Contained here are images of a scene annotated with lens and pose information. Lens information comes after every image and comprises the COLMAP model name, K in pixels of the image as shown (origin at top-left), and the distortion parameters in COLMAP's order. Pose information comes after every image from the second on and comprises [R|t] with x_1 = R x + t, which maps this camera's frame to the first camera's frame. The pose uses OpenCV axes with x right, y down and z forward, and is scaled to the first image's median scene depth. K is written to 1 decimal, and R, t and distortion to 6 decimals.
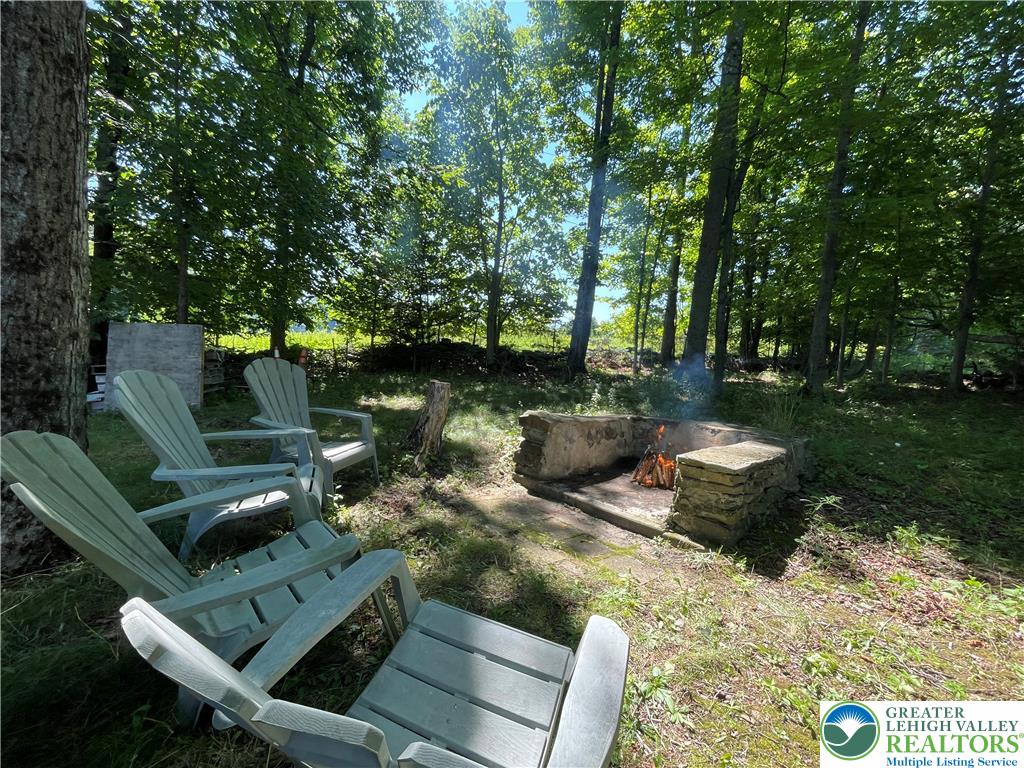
lens RADIAL K [[411.9, 0, 511.6], [0, 411.9, 386.1], [0, 0, 1]] dist [-0.010631, 0.001533]
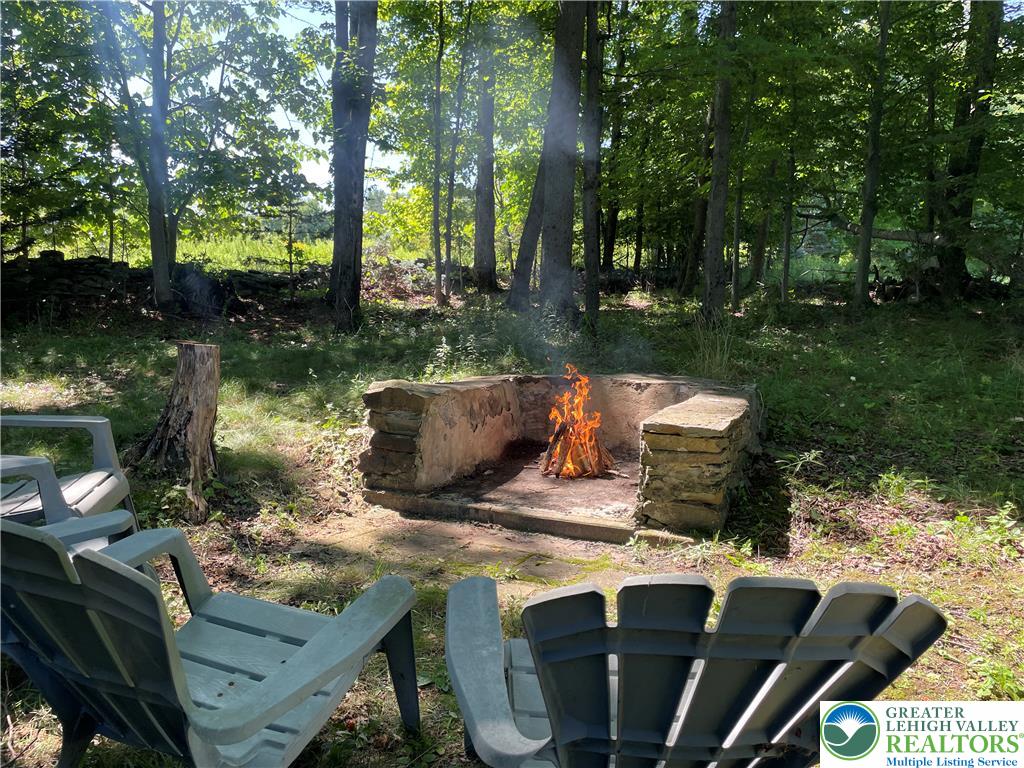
lens RADIAL K [[775.4, 0, 510.9], [0, 775.4, 378.9], [0, 0, 1]] dist [0.036193, -0.033284]
pose [[0.903856, -0.091724, 0.417889, -0.211340], [0.066011, 0.994950, 0.075610, -0.012695], [-0.422714, -0.040756, 0.905346, -0.066330]]
